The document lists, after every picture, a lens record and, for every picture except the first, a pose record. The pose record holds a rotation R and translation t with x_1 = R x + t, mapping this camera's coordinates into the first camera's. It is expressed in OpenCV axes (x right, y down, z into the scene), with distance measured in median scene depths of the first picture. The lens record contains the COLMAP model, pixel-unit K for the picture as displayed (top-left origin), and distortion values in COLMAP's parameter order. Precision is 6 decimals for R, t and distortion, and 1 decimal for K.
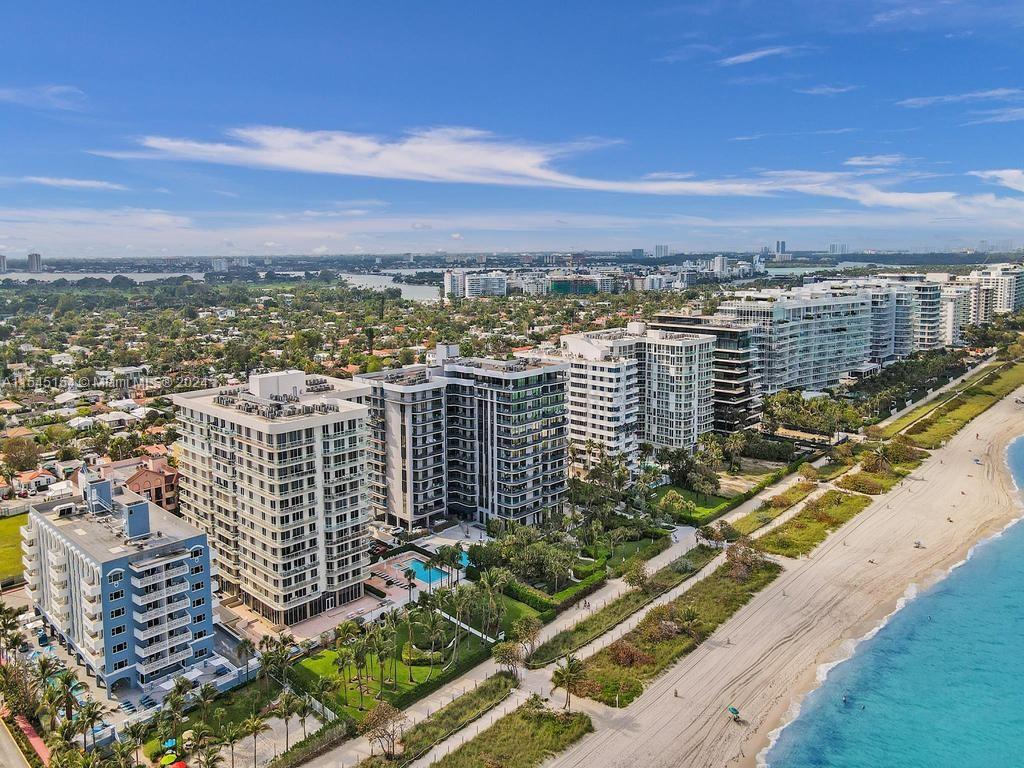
lens RADIAL K [[787.9, 0, 516.8], [0, 787.9, 331.6], [0, 0, 1]] dist [0.005029, 0.009050]
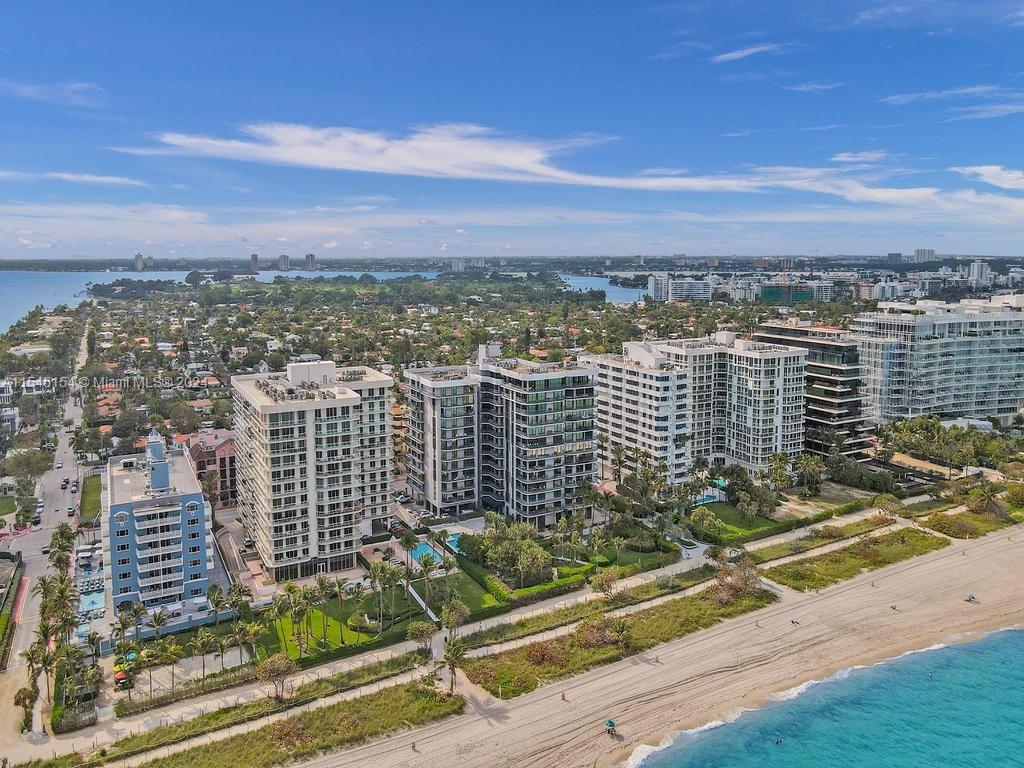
lens RADIAL K [[787.9, 0, 507.2], [0, 787.9, 328.8], [0, 0, 1]] dist [0.005029, 0.009050]
pose [[0.947115, 0.037578, -0.318686, 0.282368], [-0.039597, 0.999216, 0.000142, -0.006398], [0.318442, 0.012484, 0.947860, 0.008378]]
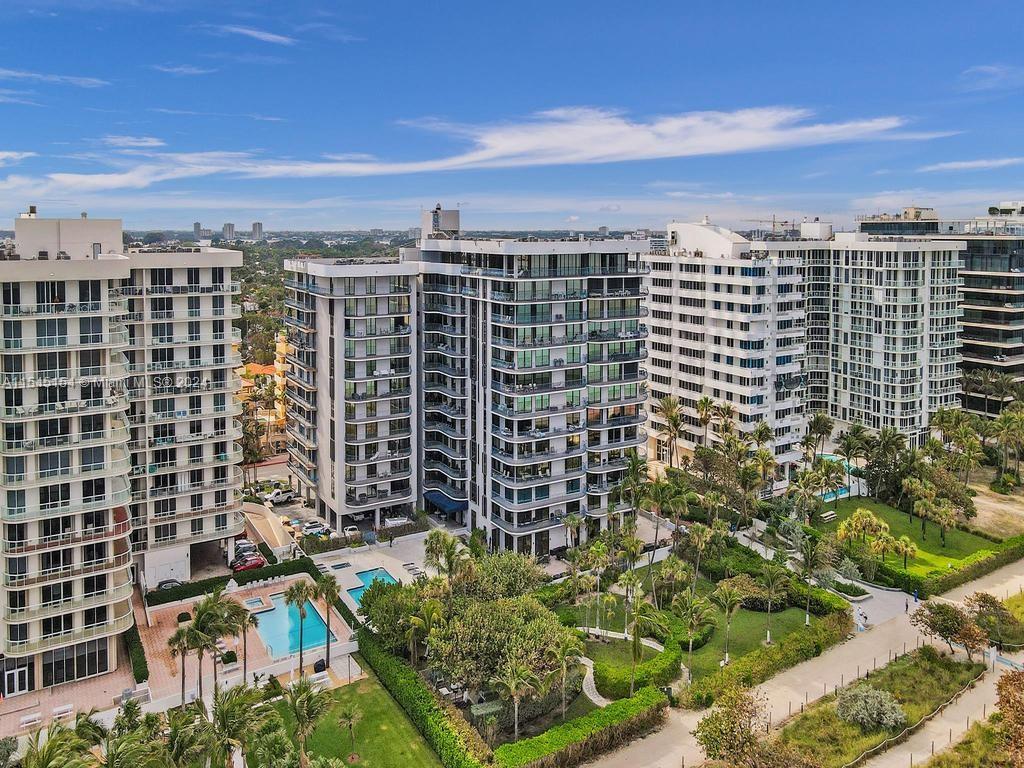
lens RADIAL K [[787.9, 0, 497.3], [0, 787.9, 260.2], [0, 0, 1]] dist [0.005029, 0.009050]
pose [[0.958656, 0.019786, -0.283879, 0.121891], [-0.040025, 0.997038, -0.065672, 0.094029], [0.281739, 0.074319, 0.956608, 0.483675]]
